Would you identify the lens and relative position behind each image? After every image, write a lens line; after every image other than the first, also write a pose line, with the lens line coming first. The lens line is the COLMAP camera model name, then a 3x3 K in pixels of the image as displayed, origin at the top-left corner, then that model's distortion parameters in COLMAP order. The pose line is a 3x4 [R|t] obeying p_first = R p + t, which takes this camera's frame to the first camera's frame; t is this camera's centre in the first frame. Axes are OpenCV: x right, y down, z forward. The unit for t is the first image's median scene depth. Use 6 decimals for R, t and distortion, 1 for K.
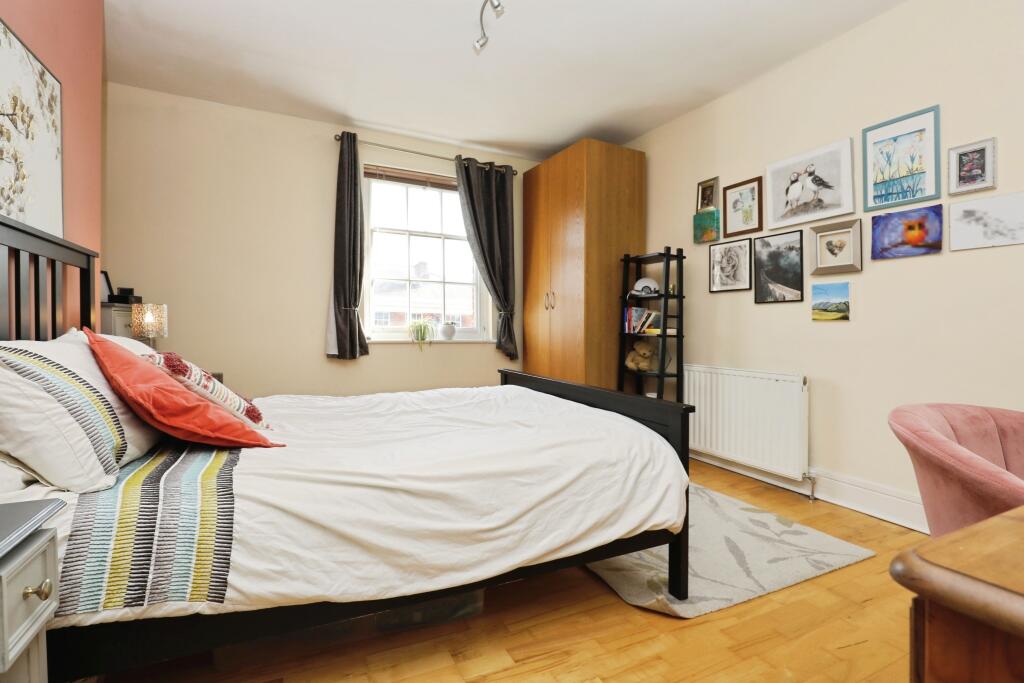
lens RADIAL K [[475.0, 0, 510.7], [0, 475.0, 333.0], [0, 0, 1]] dist [-0.034047, 0.000121]
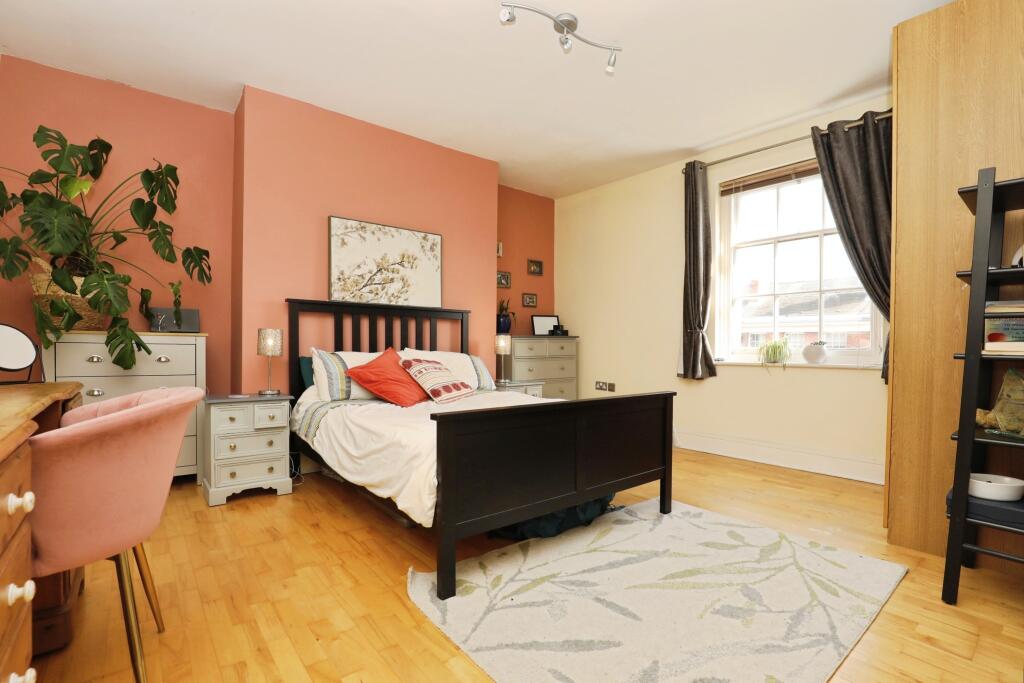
lens RADIAL K [[466.8, 0, 512.2], [0, 466.8, 362.1], [0, 0, 1]] dist [-0.000650, -0.000080]
pose [[0.248240, 0.019644, -0.968499, 0.538857], [-0.012008, 0.999780, 0.017201, 0.004834], [0.968624, 0.007360, 0.248421, 0.336805]]
